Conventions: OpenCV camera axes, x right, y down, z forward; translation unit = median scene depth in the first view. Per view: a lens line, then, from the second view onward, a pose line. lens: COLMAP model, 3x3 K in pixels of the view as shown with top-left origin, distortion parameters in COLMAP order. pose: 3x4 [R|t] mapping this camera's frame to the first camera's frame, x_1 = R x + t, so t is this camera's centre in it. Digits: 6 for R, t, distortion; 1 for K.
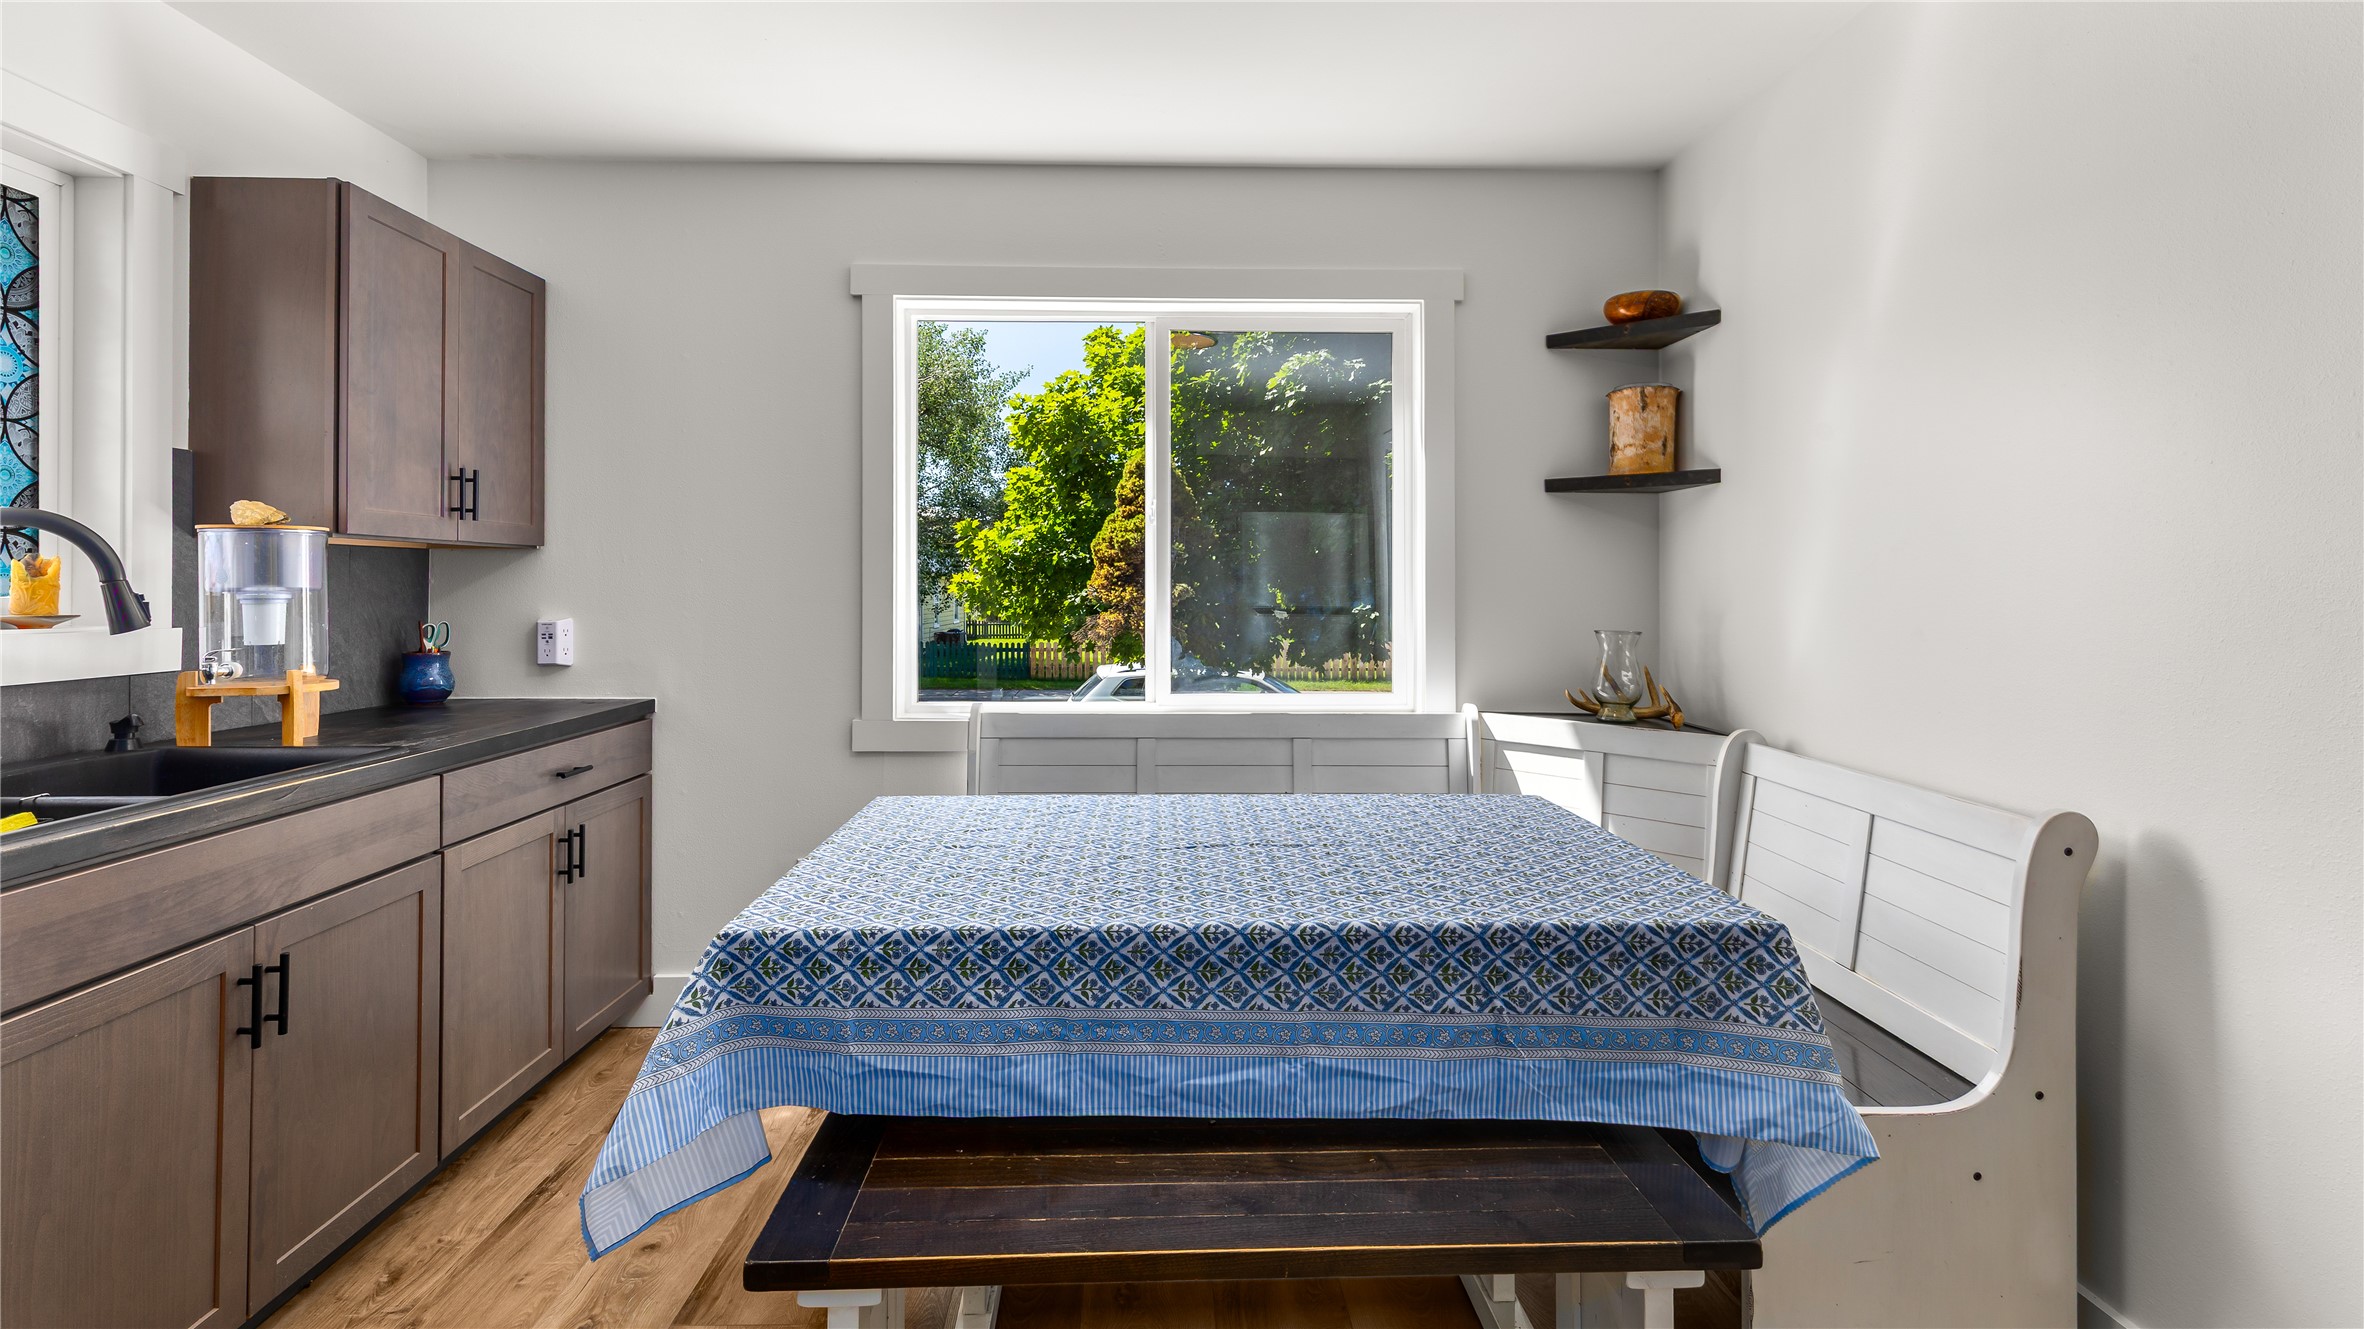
lens RADIAL K [[1109.3, 0, 1169.8], [0, 1109.3, 587.2], [0, 0, 1]] dist [0.007282, -0.001312]
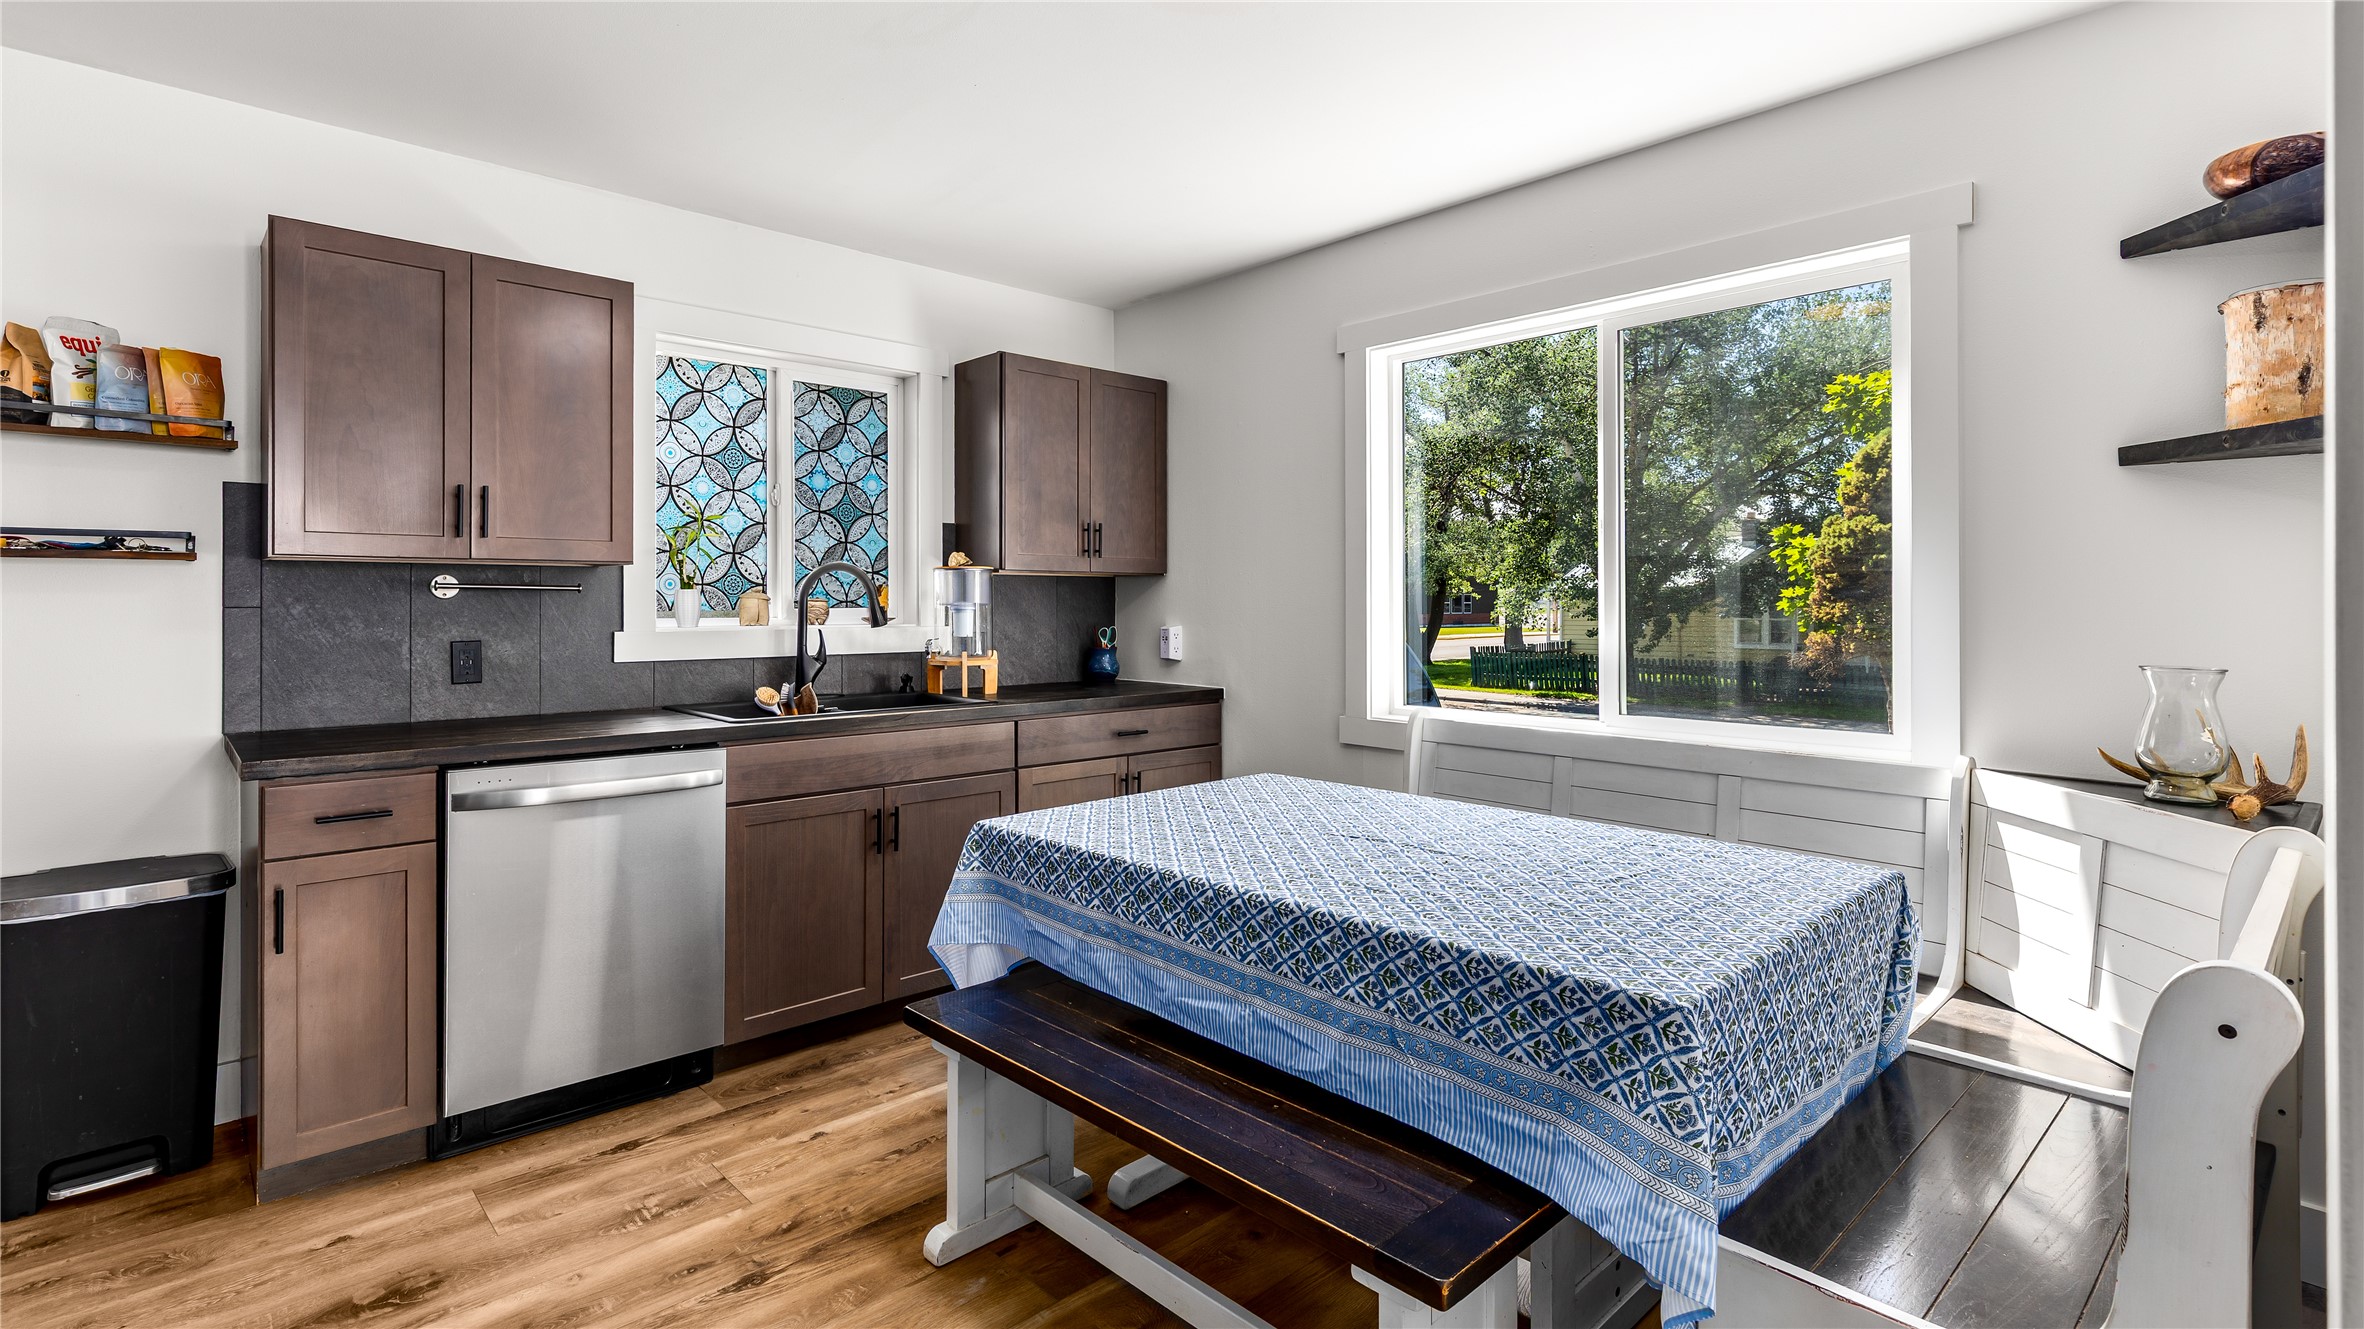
lens RADIAL K [[1109.3, 0, 1140.9], [0, 1109.3, 603.3], [0, 0, 1]] dist [0.007282, -0.001312]
pose [[0.651433, -0.000171, -0.758706, 0.922652], [0.000499, 1.000000, 0.000203, 0.001062], [0.758706, -0.000511, 0.651433, 0.151343]]
